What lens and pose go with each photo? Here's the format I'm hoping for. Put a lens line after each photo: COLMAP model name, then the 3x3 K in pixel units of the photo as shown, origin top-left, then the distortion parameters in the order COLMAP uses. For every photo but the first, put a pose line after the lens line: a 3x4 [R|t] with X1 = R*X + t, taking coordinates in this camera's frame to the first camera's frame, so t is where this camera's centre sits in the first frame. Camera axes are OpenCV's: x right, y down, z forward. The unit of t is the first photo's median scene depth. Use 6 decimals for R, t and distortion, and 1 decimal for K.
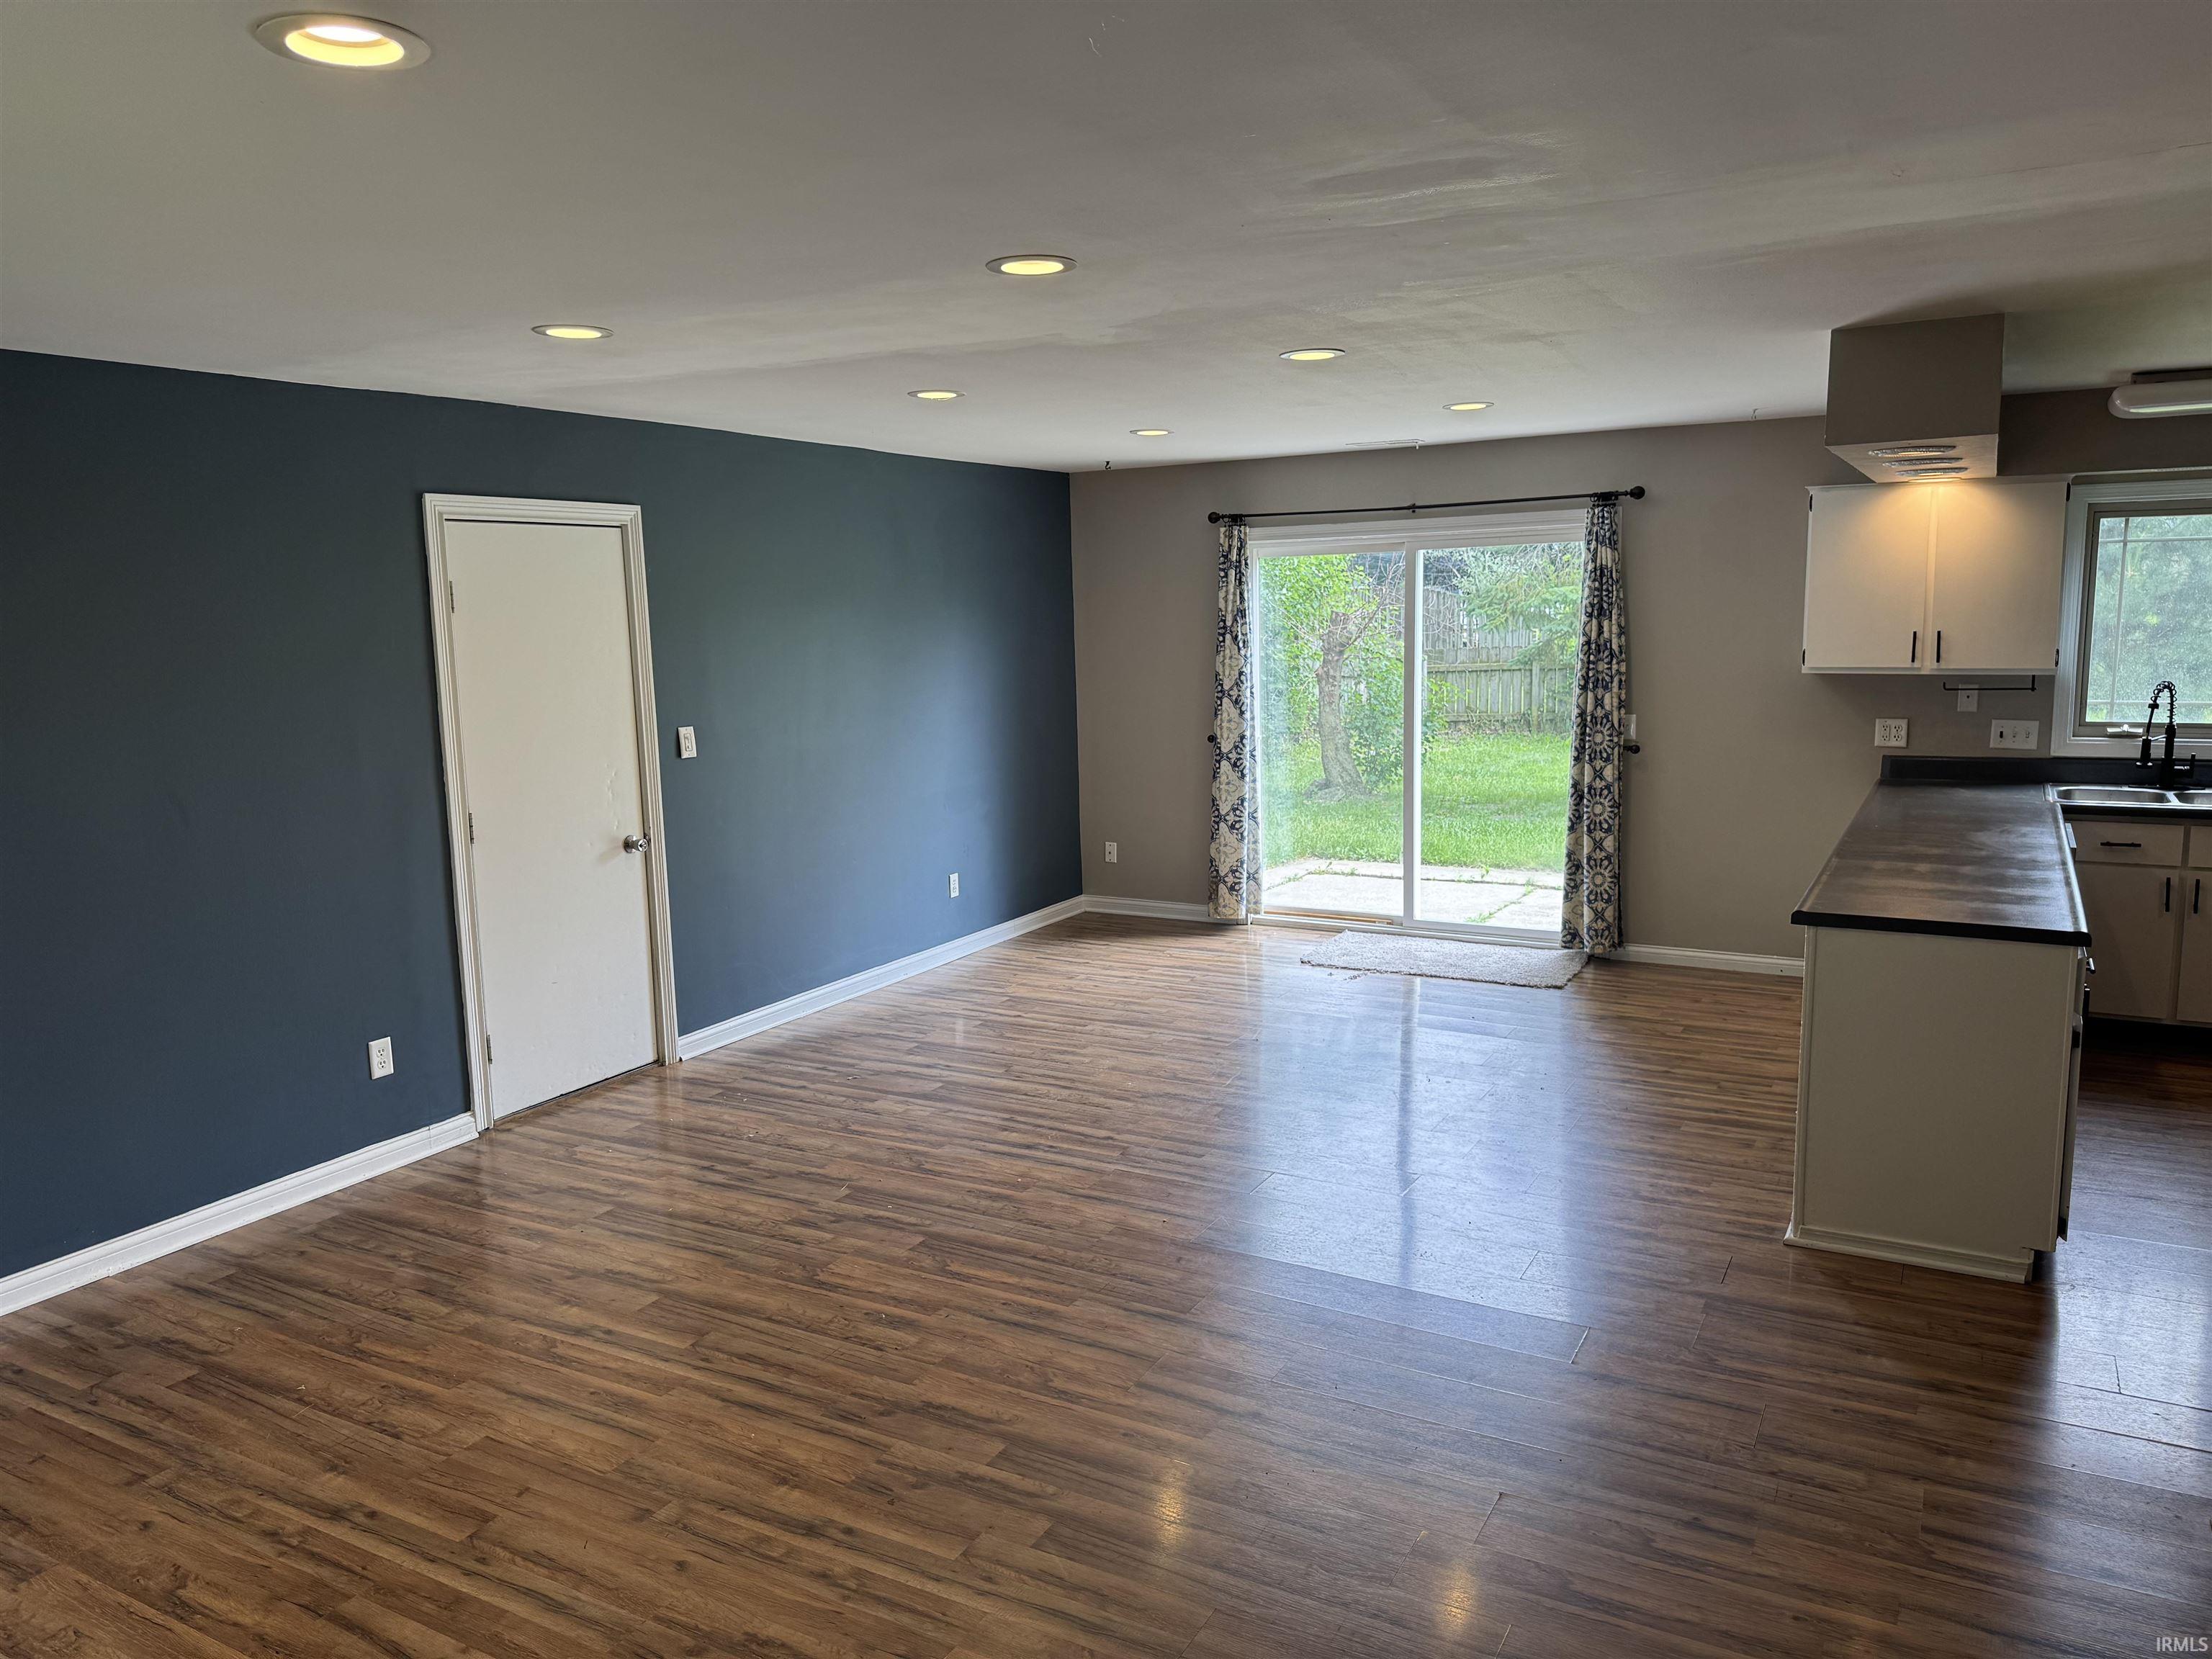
lens RADIAL K [[1548.5, 0, 1089.3], [0, 1548.5, 825.6], [0, 0, 1]] dist [0.058837, -0.070188]
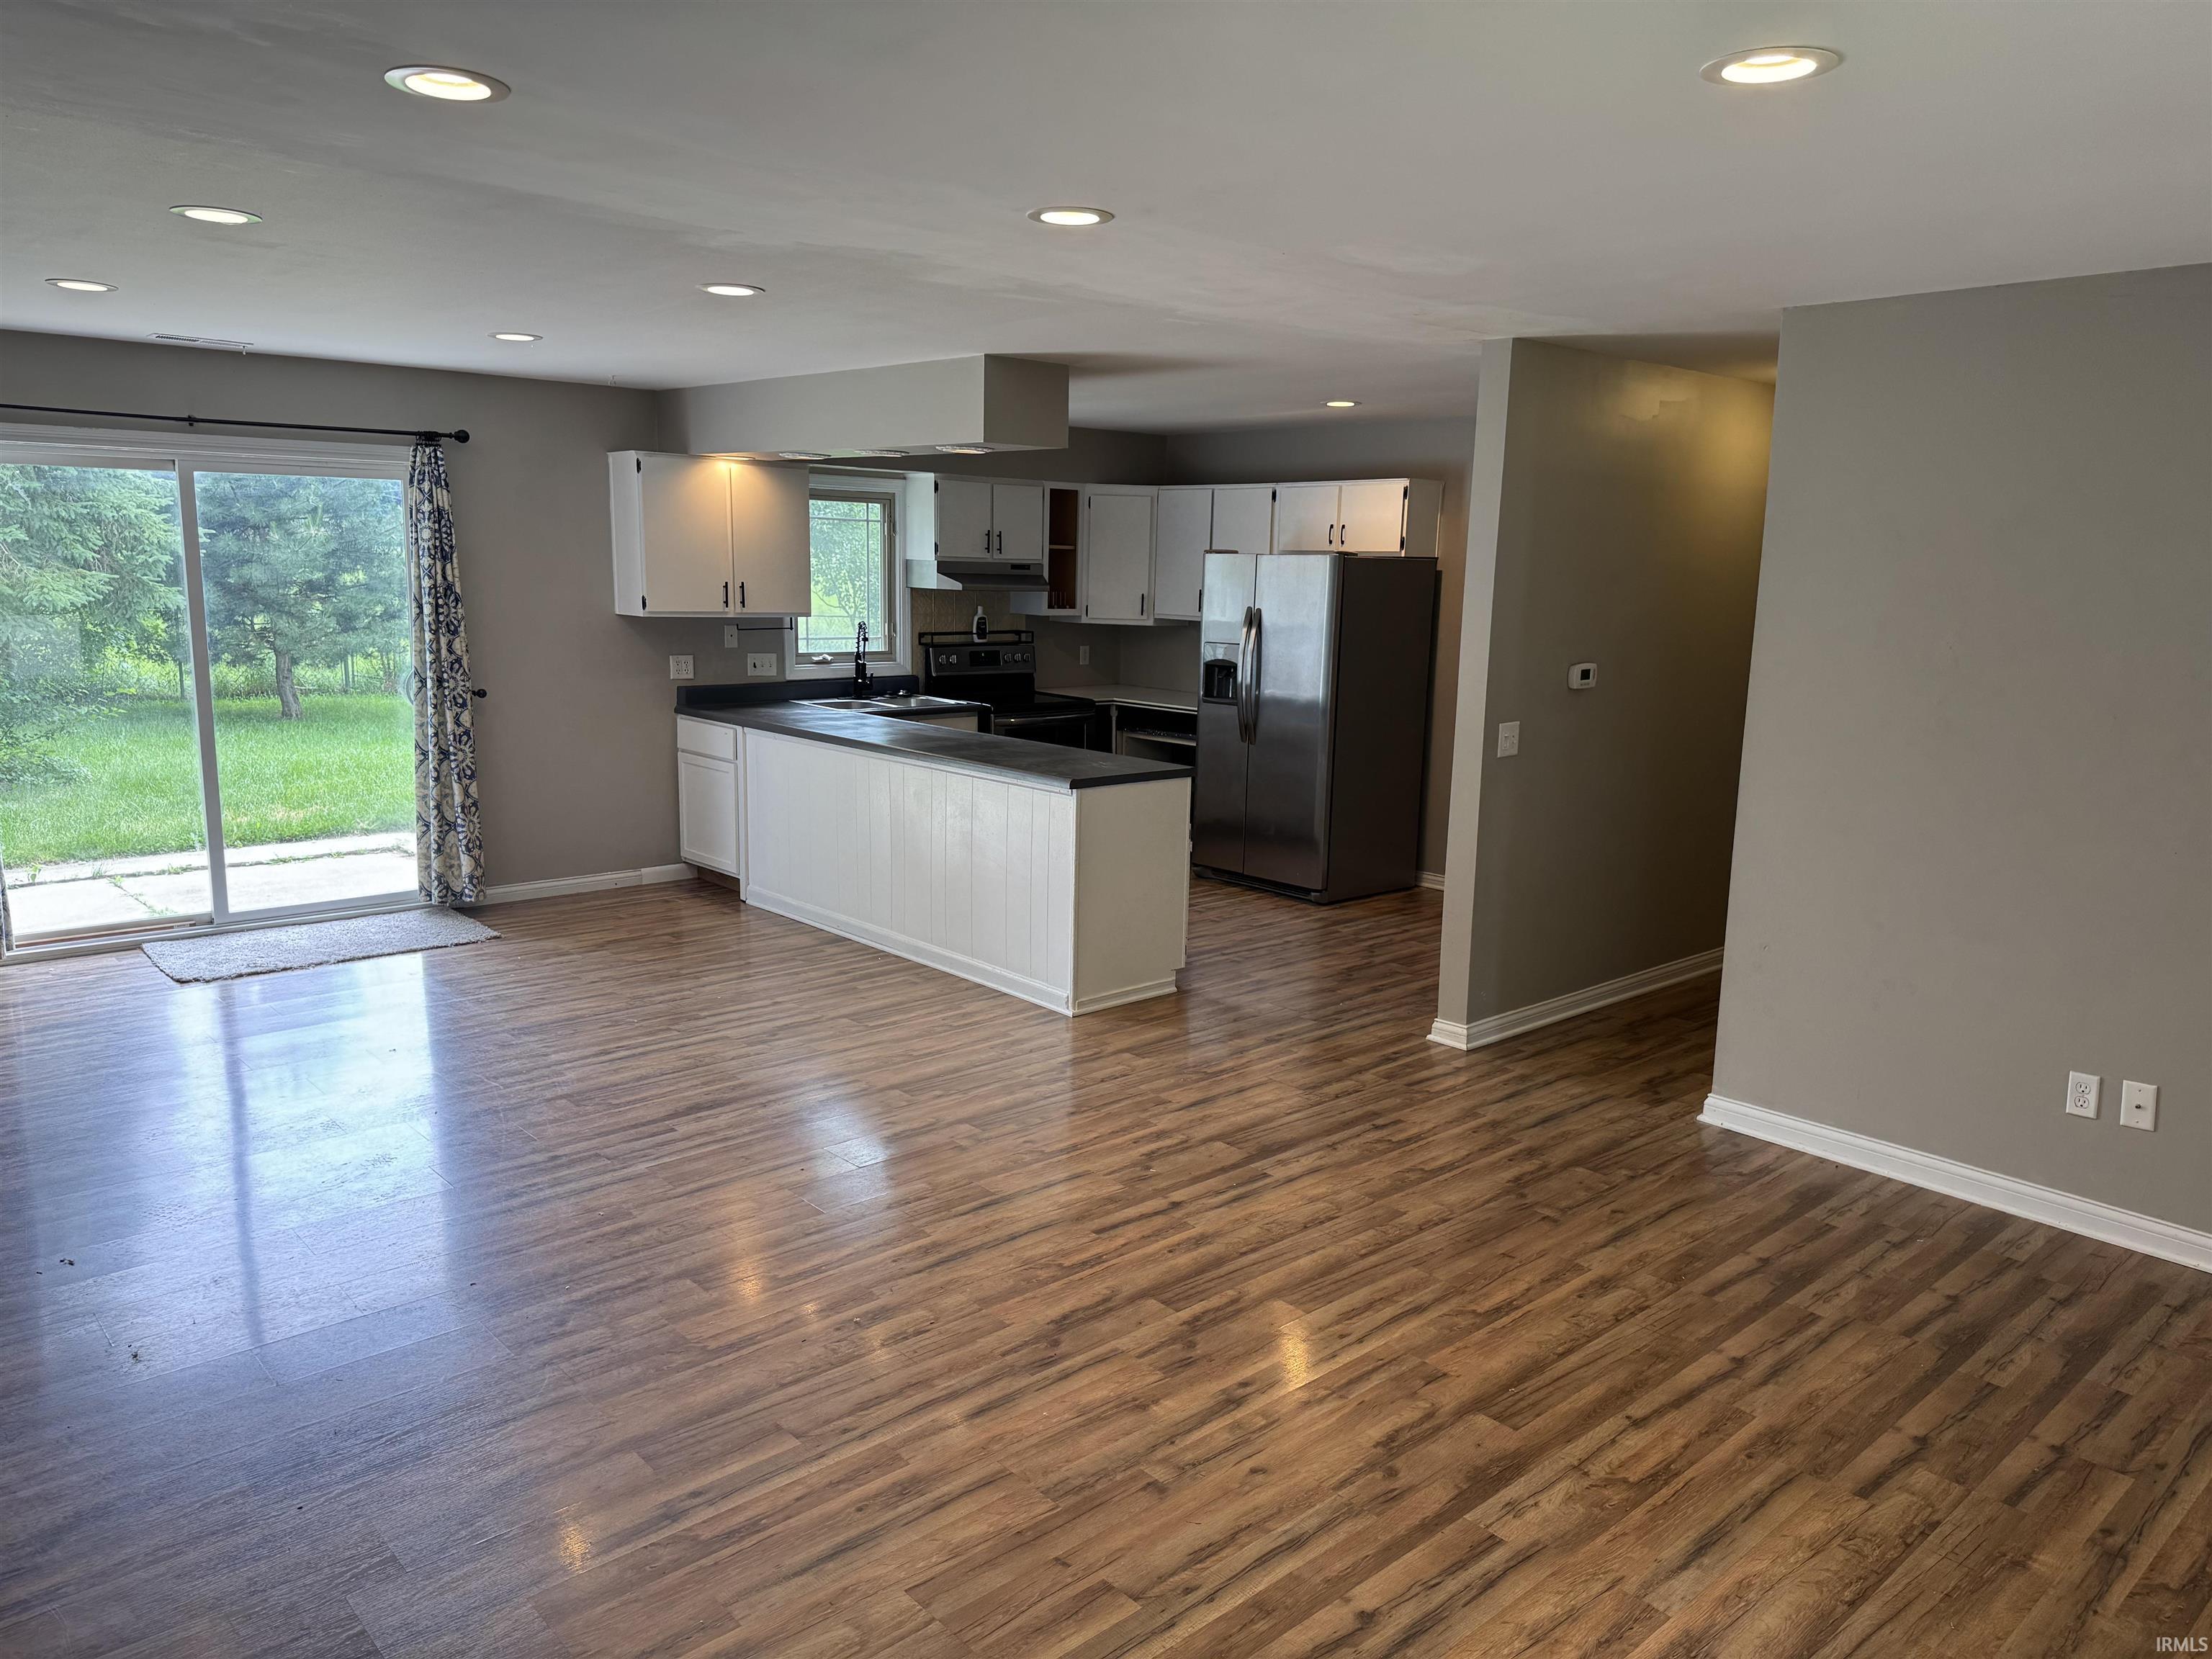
lens RADIAL K [[1548.5, 0, 1114.0], [0, 1548.5, 827.6], [0, 0, 1]] dist [0.058837, -0.070188]
pose [[0.308436, -0.131608, 0.942097, -0.545599], [0.107590, 0.988854, 0.102916, -0.026116], [-0.945141, 0.069617, 0.319158, 0.335161]]
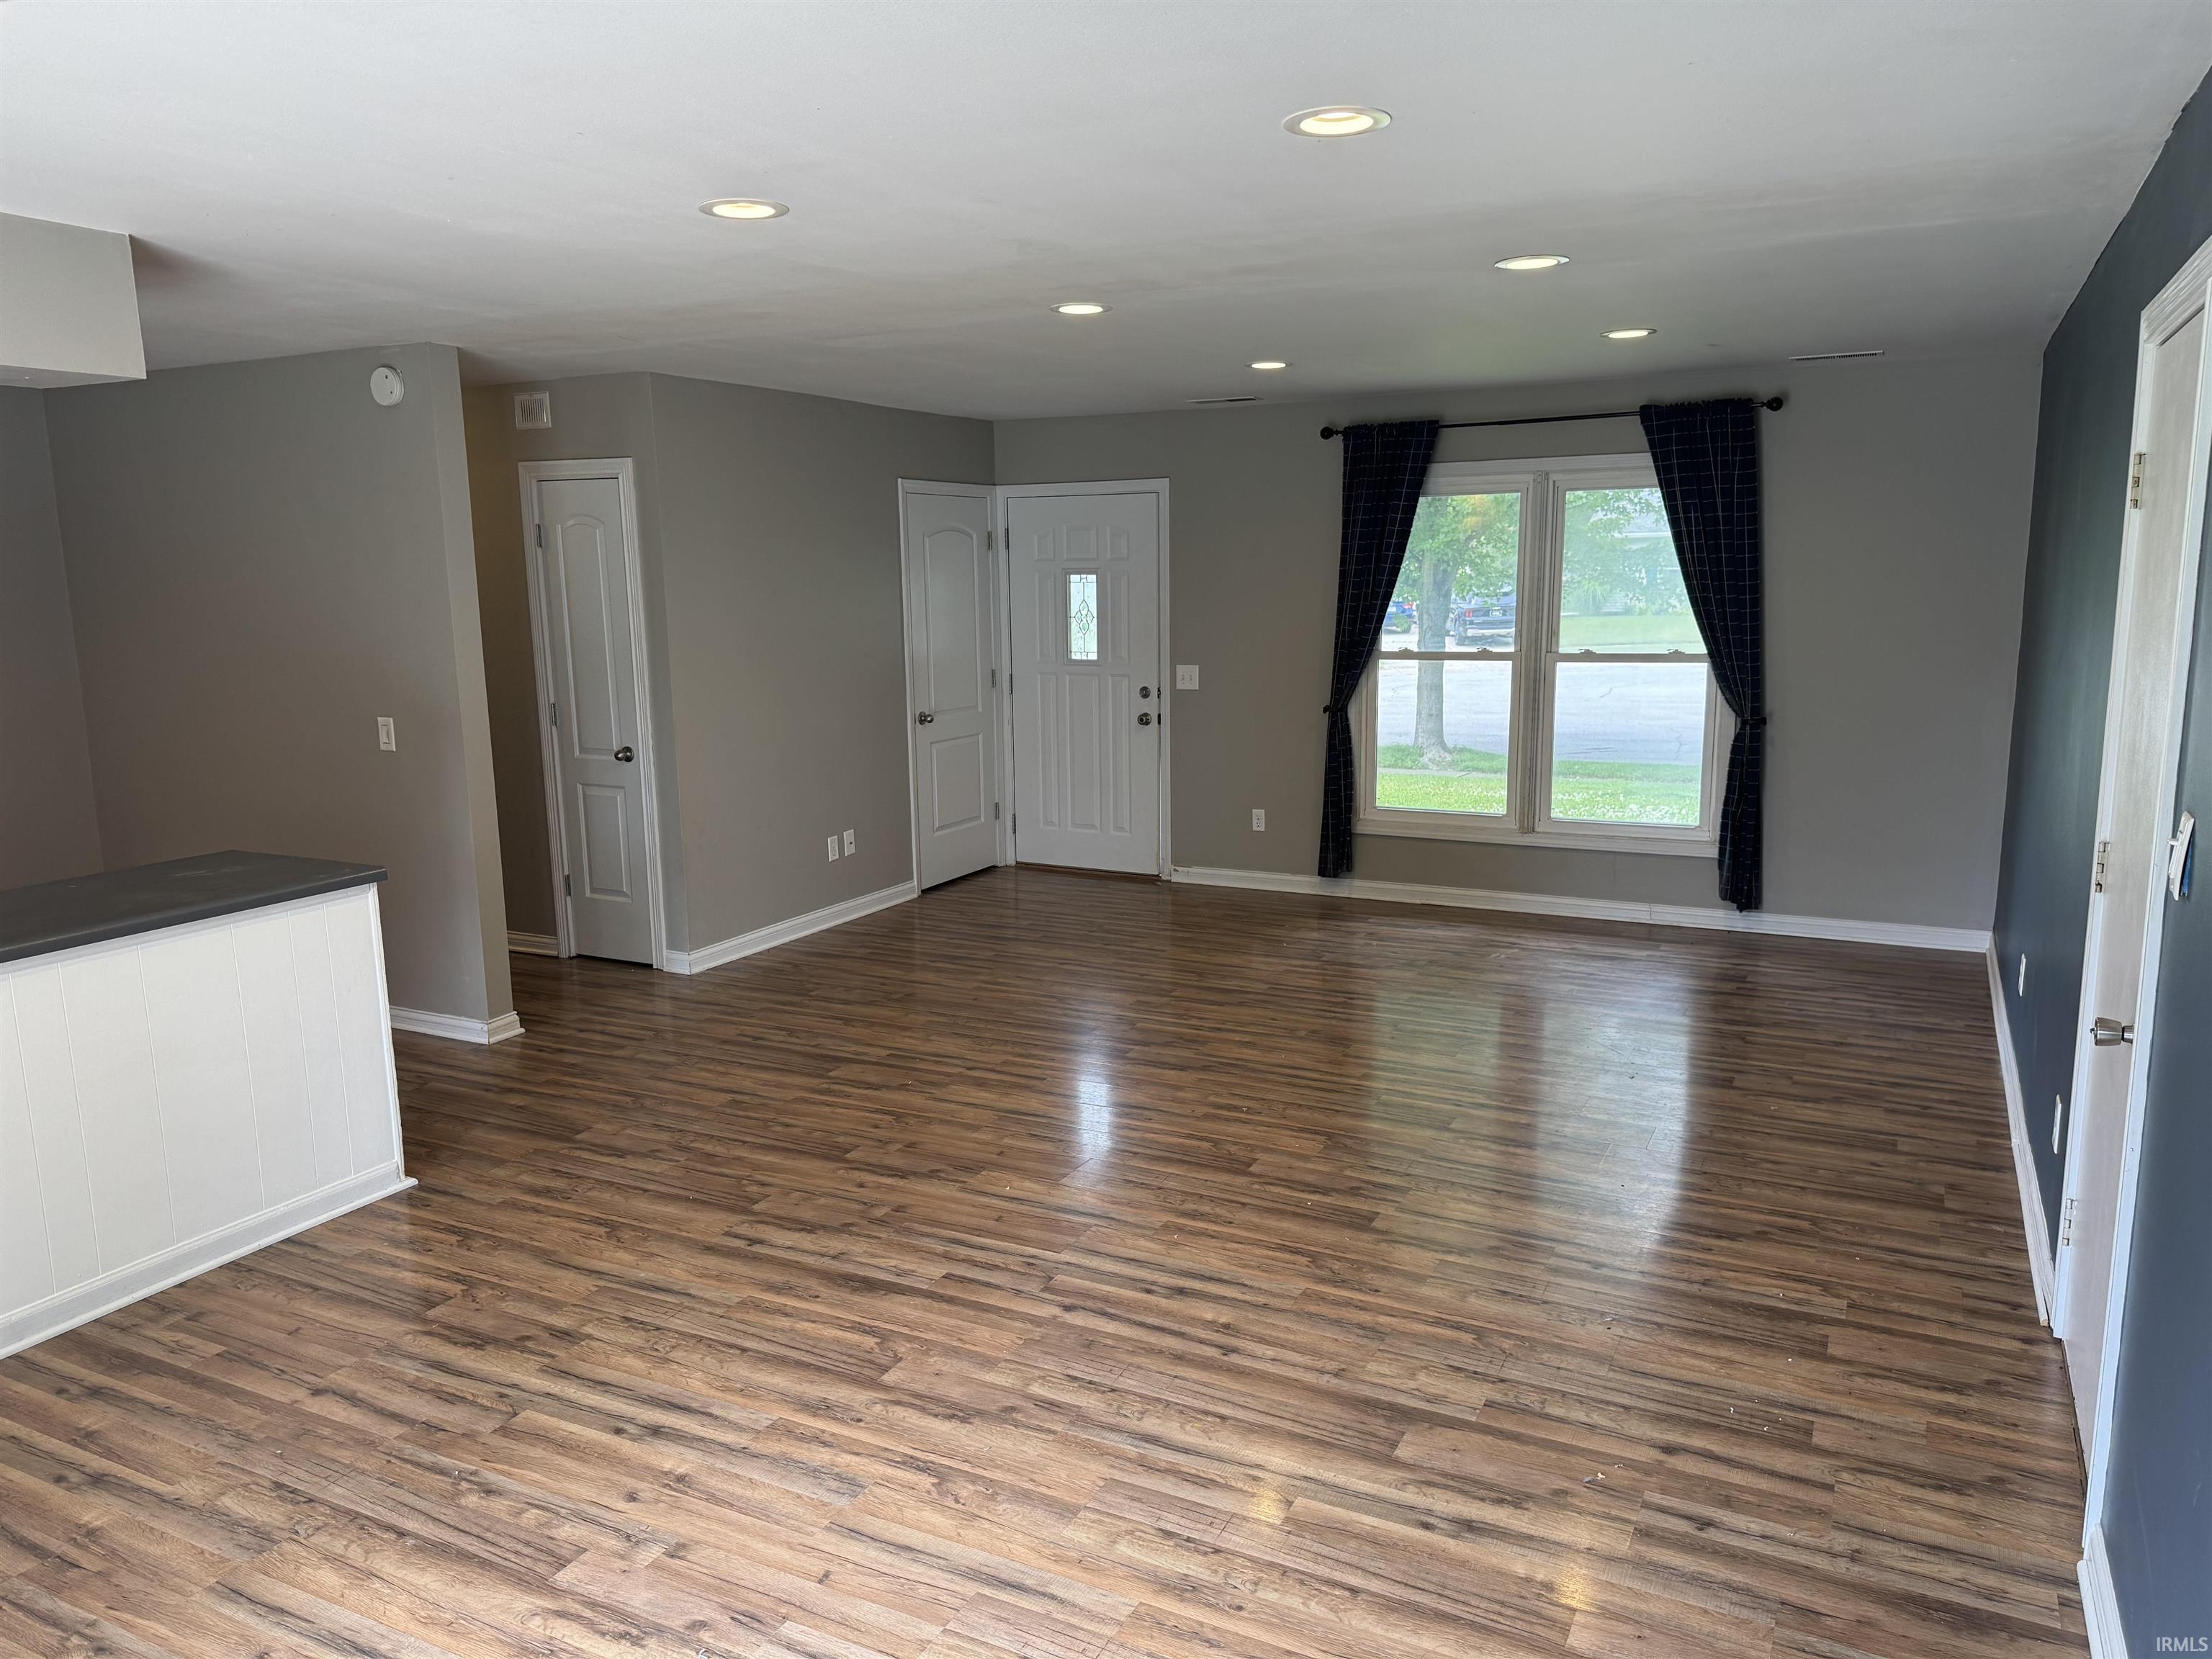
lens RADIAL K [[1548.5, 0, 1111.3], [0, 1548.5, 820.0], [0, 0, 1]] dist [0.058837, -0.070188]
pose [[-0.997881, 0.046569, -0.045441, 0.012352], [0.030605, 0.952244, 0.303801, -0.175581], [0.057419, 0.301767, -0.951651, 1.281741]]
